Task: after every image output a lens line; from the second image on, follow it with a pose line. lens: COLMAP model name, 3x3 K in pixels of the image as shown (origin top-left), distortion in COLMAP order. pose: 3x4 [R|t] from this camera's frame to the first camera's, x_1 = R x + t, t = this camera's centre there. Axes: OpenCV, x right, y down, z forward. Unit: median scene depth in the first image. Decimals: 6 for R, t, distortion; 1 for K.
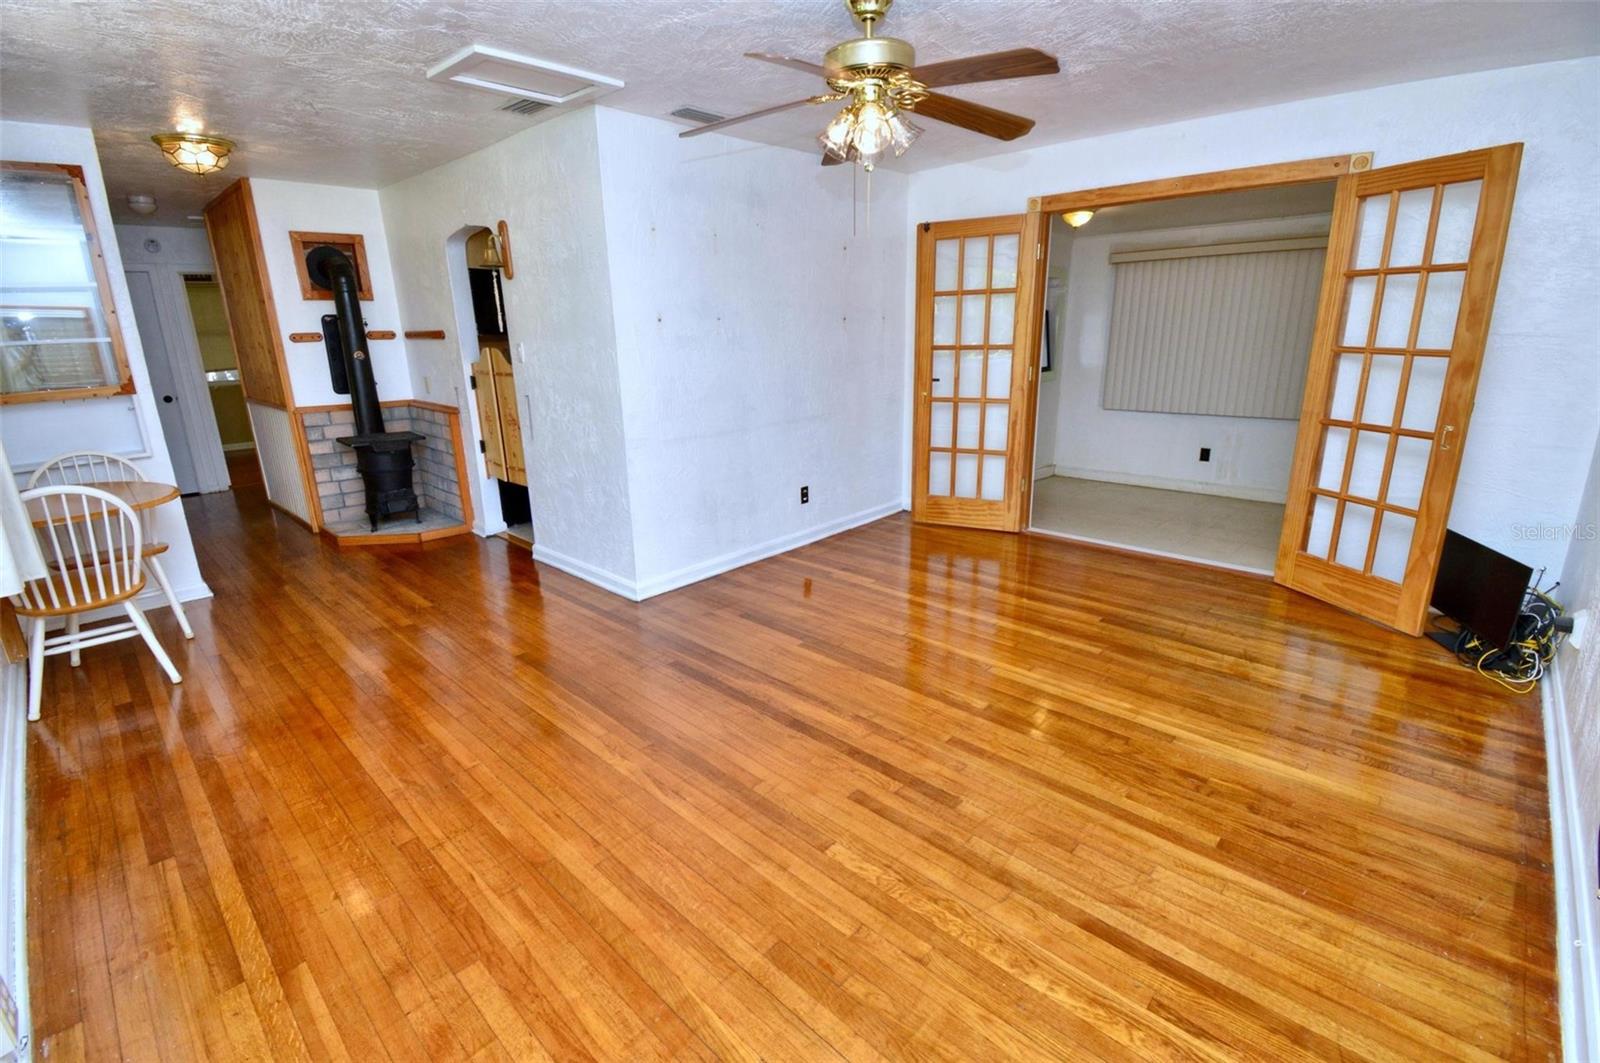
lens RADIAL K [[705.9, 0, 800.0], [0, 705.9, 531.5], [0, 0, 1]] dist [0.009034, -0.011296]
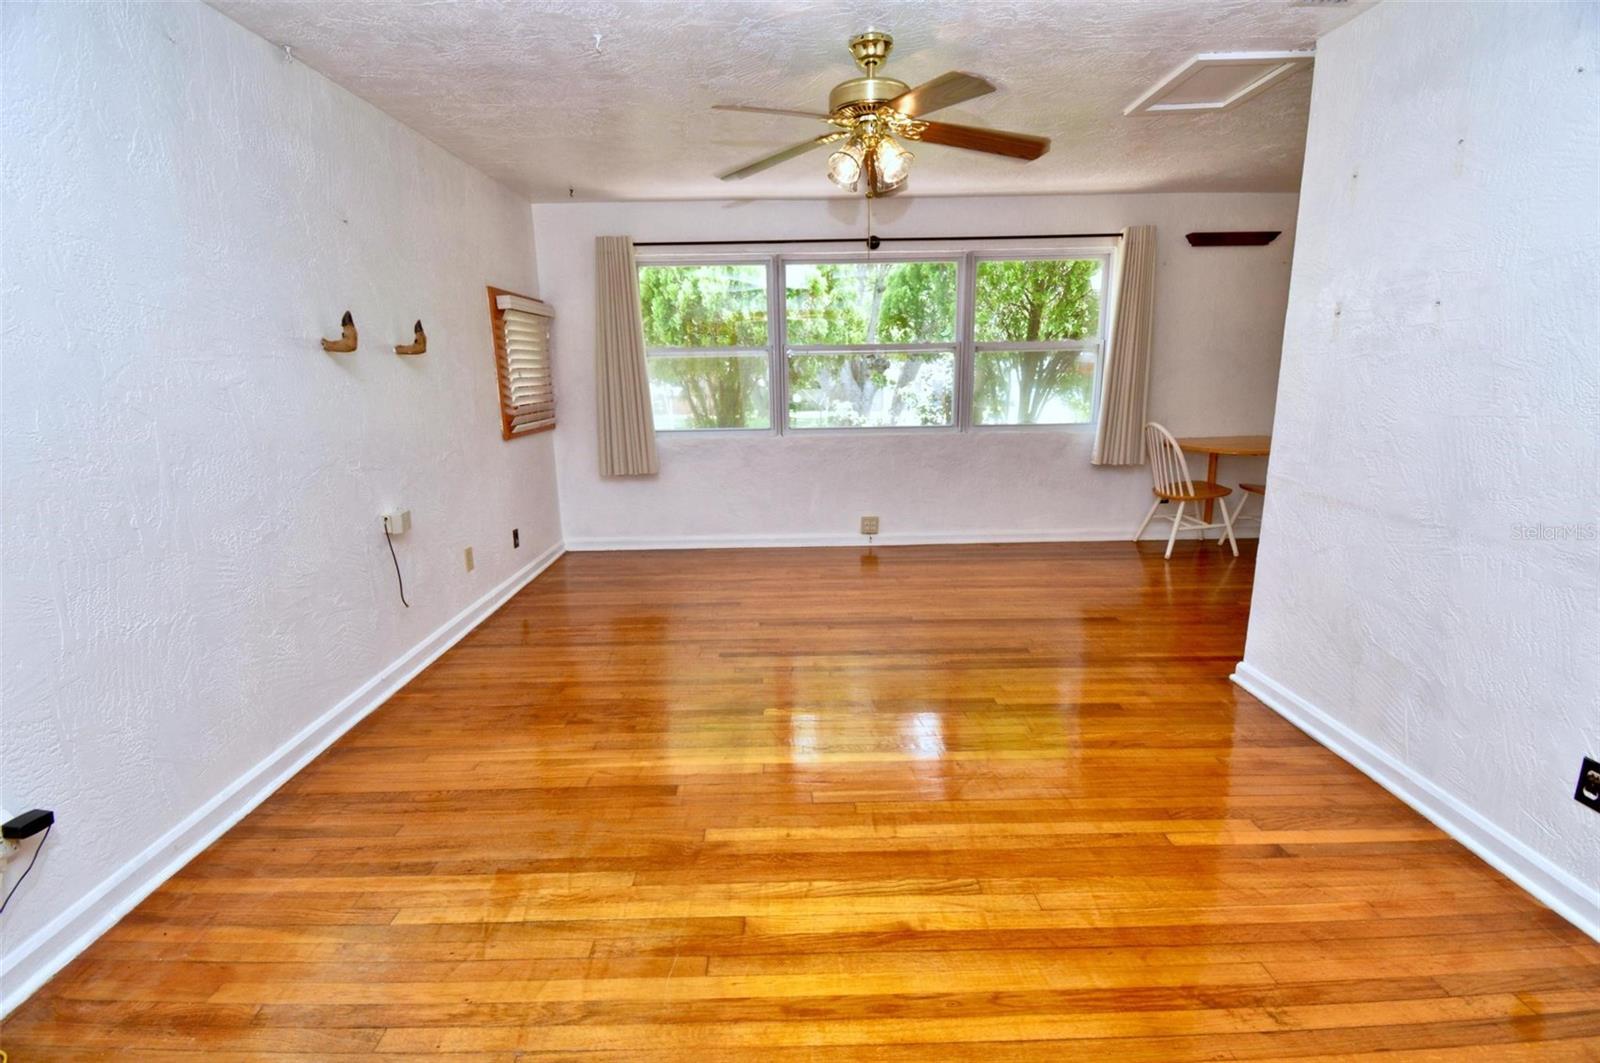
lens RADIAL K [[722.0, 0, 799.7], [0, 722.0, 522.5], [0, 0, 1]] dist [0.003910, -0.012579]
pose [[-0.715410, 0.178389, -0.675548, 0.555896], [-0.166773, 0.895315, 0.413036, -0.273492], [0.678509, 0.408153, -0.610767, 0.987303]]
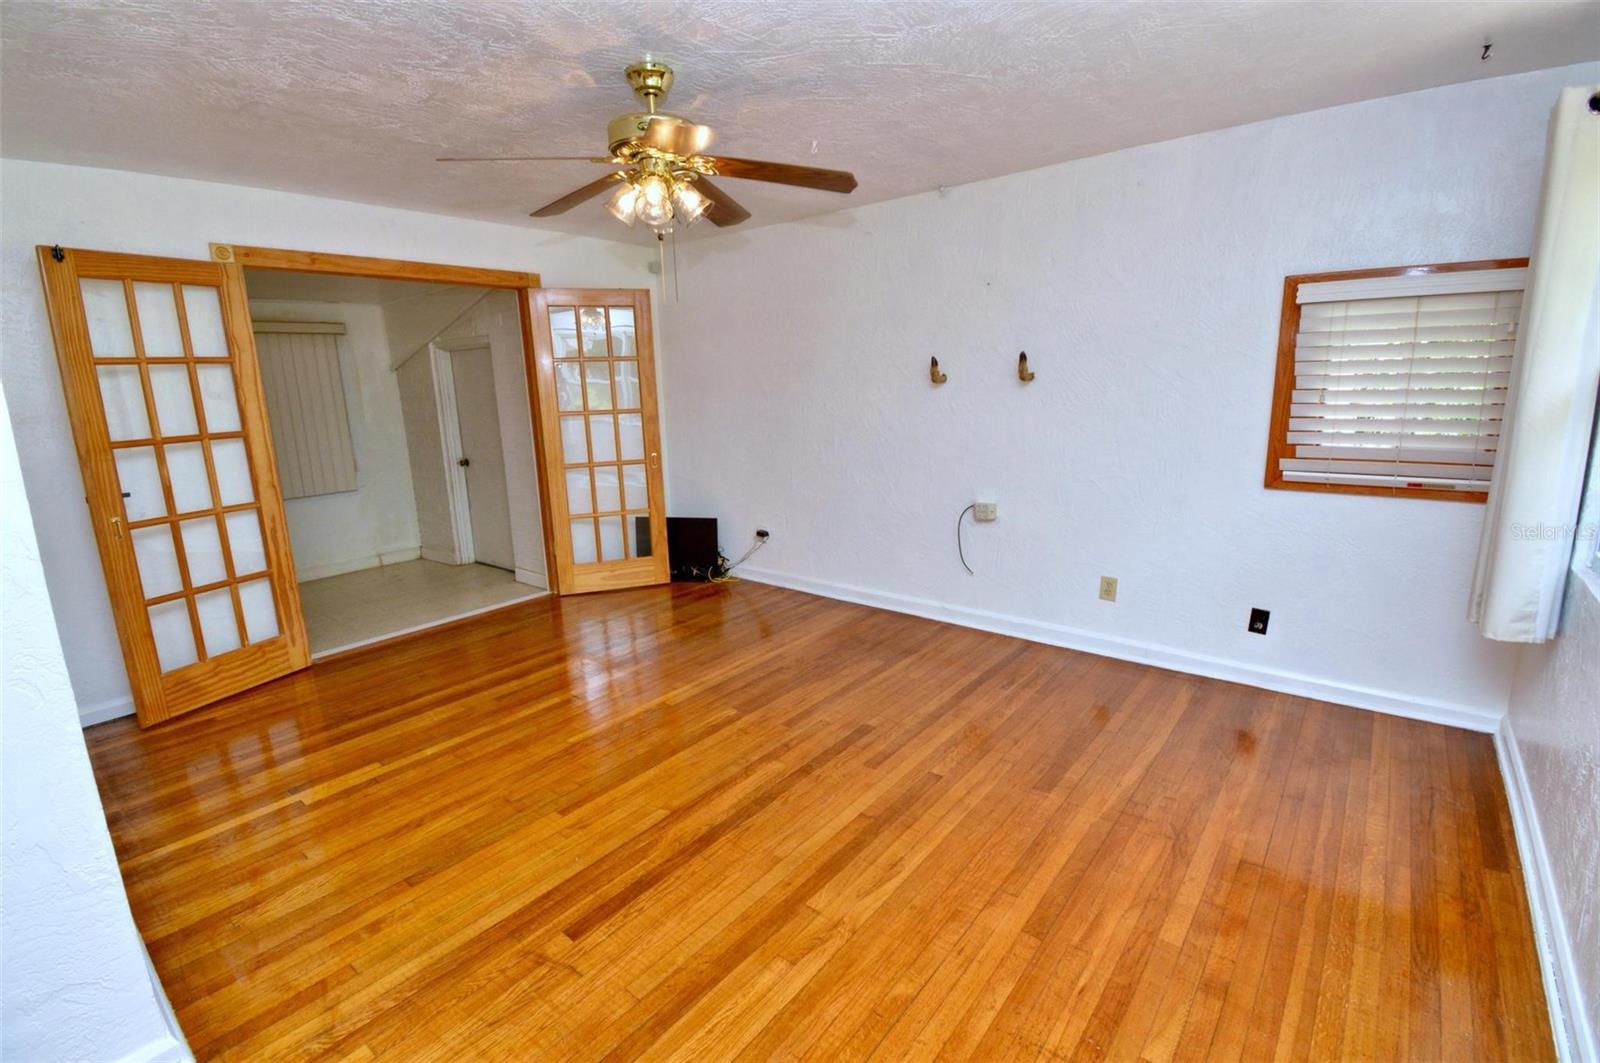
lens RADIAL K [[722.0, 0, 799.7], [0, 722.0, 522.5], [0, 0, 1]] dist [0.003910, -0.012579]
pose [[-0.072439, -0.176678, 0.981600, -0.541043], [0.311028, 0.931104, 0.190542, -0.146061], [-0.947636, 0.319108, -0.012496, 0.517646]]
